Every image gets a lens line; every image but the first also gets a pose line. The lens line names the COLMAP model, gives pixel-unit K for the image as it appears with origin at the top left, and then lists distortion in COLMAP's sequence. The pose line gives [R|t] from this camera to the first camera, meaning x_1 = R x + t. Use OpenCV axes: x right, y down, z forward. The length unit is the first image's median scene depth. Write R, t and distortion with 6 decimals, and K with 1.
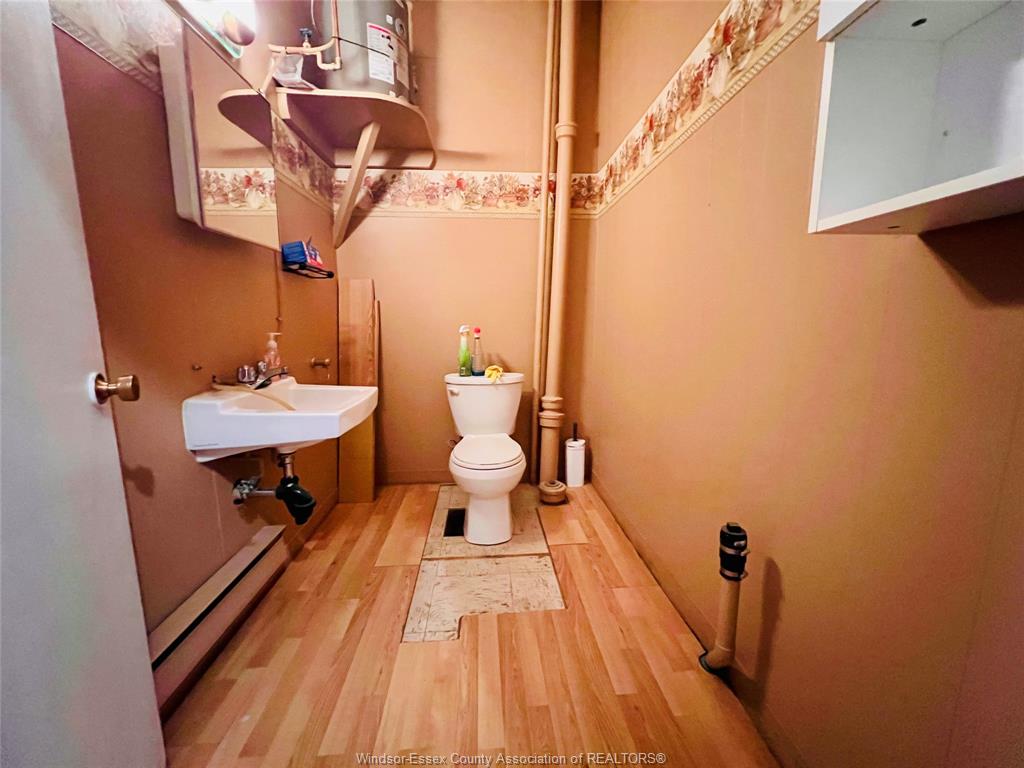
lens RADIAL K [[409.7, 0, 512.4], [0, 409.7, 384.7], [0, 0, 1]] dist [0.000933, 0.000377]
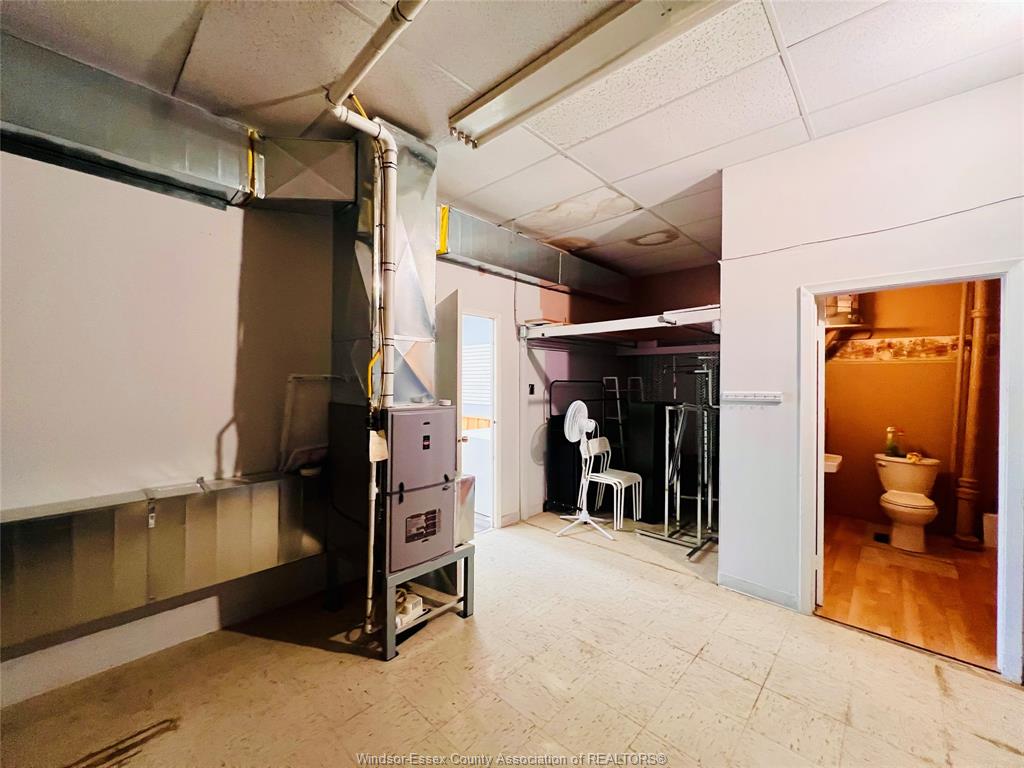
lens RADIAL K [[409.7, 0, 515.4], [0, 409.7, 382.6], [0, 0, 1]] dist [0.000933, 0.000377]
pose [[0.684841, 0.012338, -0.728588, 0.055315], [-0.115606, 0.989033, -0.091916, 0.012792], [0.719464, 0.147177, 0.678757, -1.315795]]
